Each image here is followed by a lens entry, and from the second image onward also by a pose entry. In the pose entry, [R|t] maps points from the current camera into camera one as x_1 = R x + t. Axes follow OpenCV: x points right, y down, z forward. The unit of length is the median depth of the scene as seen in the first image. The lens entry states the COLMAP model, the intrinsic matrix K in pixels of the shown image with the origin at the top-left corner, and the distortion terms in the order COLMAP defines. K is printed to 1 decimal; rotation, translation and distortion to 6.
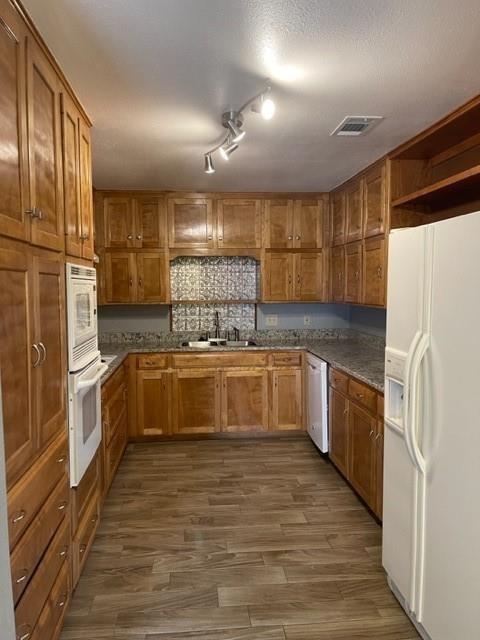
lens RADIAL K [[488.9, 0, 240.5], [0, 488.9, 320.2], [0, 0, 1]] dist [0.045869, -0.066935]
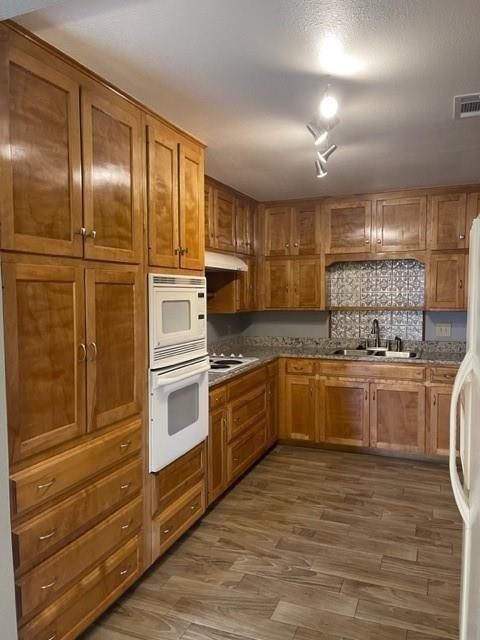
lens RADIAL K [[488.9, 0, 237.7], [0, 488.9, 319.5], [0, 0, 1]] dist [0.045869, -0.066935]
pose [[0.889191, 0.025039, -0.456850, 0.217062], [-0.030332, 0.999531, -0.004255, -0.006921], [0.456529, 0.017640, 0.889533, 0.054157]]
